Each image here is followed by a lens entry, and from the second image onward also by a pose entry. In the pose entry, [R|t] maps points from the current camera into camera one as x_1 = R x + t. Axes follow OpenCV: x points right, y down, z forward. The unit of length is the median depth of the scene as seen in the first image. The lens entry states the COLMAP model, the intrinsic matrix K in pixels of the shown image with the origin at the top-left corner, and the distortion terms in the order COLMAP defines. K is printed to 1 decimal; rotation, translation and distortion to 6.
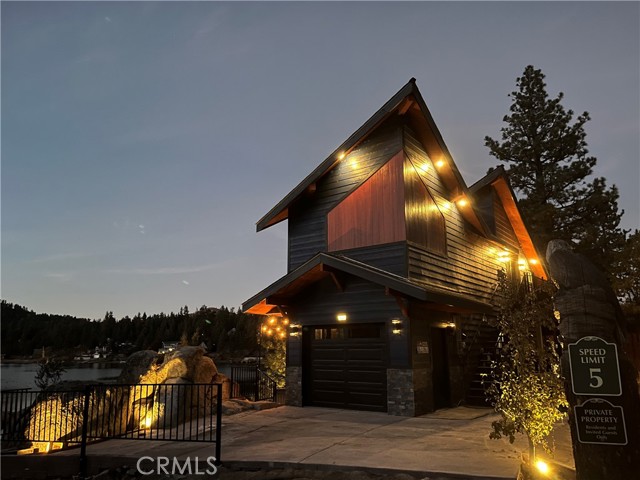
lens RADIAL K [[485.8, 0, 324.0], [0, 485.8, 239.5], [0, 0, 1]] dist [0.029968, -0.016744]
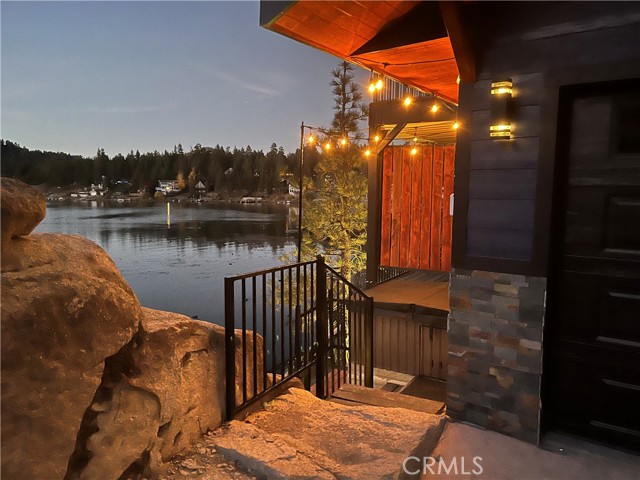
lens RADIAL K [[485.8, 0, 331.0], [0, 485.8, 244.1], [0, 0, 1]] dist [0.029968, -0.016744]
pose [[0.999716, 0.008658, 0.022183, -0.075781], [-0.015422, 0.945208, 0.326104, 0.091469], [-0.018144, -0.326354, 0.945074, 0.412428]]
